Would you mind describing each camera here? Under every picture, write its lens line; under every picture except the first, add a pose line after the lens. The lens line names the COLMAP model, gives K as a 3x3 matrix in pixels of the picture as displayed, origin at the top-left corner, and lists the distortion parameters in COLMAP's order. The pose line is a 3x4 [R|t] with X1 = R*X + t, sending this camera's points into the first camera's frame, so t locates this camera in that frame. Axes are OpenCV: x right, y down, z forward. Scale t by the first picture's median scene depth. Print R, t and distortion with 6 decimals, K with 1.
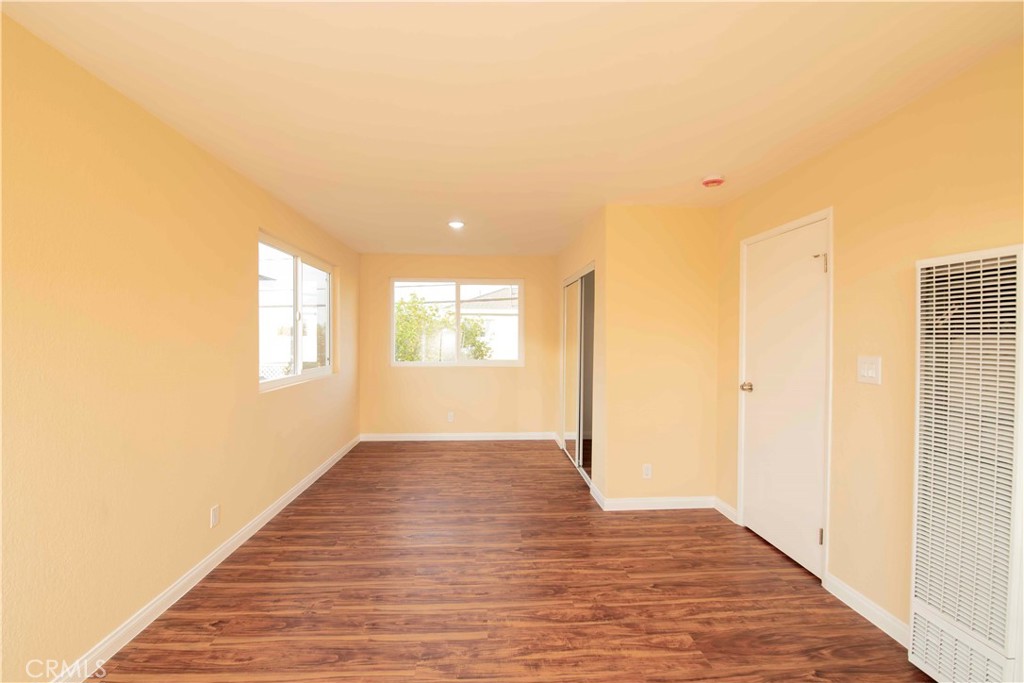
lens RADIAL K [[440.5, 0, 500.3], [0, 440.5, 339.4], [0, 0, 1]] dist [-0.023771, -0.001436]
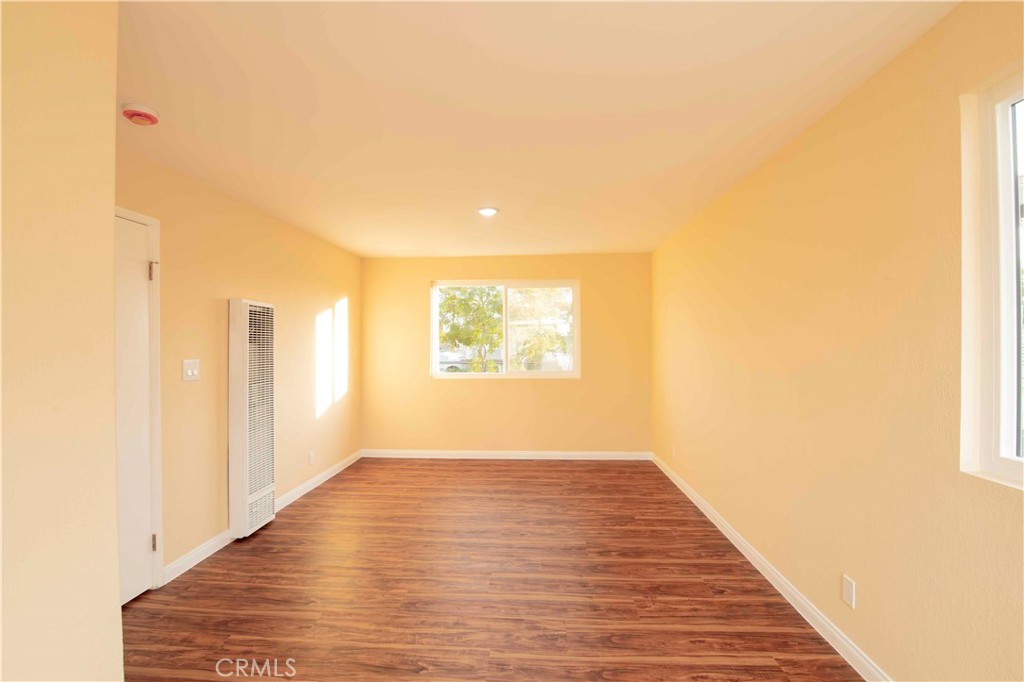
lens RADIAL K [[440.5, 0, 500.3], [0, 440.5, 338.9], [0, 0, 1]] dist [-0.023771, -0.001436]
pose [[-0.992119, 0.000464, 0.125295, -0.185266], [-0.000087, 0.999990, -0.004391, -0.012764], [-0.125296, -0.004367, -0.992110, 1.938200]]
